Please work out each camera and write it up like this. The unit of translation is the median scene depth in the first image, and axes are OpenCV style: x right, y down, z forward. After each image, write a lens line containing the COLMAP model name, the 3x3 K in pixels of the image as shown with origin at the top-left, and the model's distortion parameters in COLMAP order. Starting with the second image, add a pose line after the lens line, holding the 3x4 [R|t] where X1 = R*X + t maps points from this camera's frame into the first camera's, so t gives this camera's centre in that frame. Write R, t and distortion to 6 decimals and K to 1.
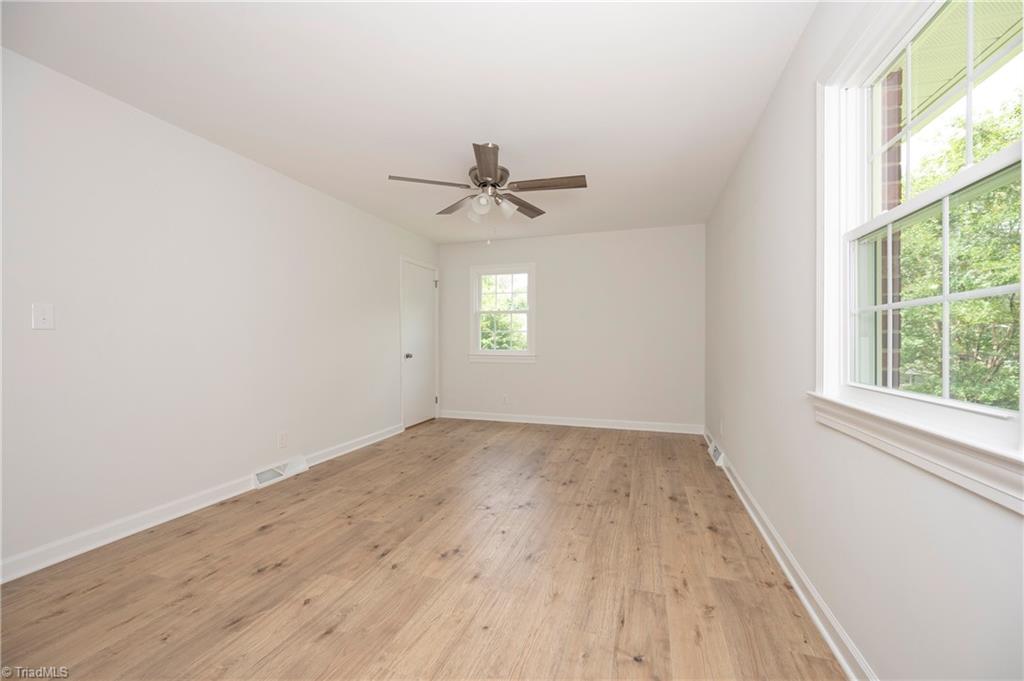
lens RADIAL K [[402.1, 0, 518.1], [0, 402.1, 339.8], [0, 0, 1]] dist [-0.003058, 0.000059]
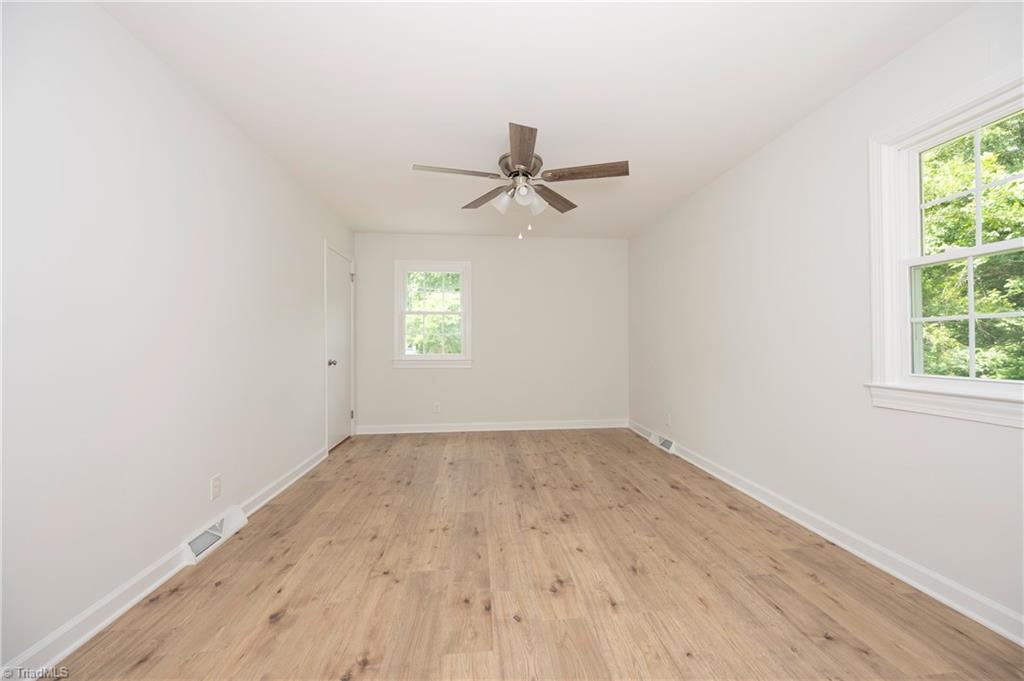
lens RADIAL K [[402.1, 0, 518.9], [0, 402.1, 339.8], [0, 0, 1]] dist [-0.003058, 0.000059]
pose [[0.915517, -0.000330, 0.402278, -0.448320], [0.004309, 0.999950, -0.008987, 0.004123], [-0.402255, 0.009961, 0.915473, 0.174635]]
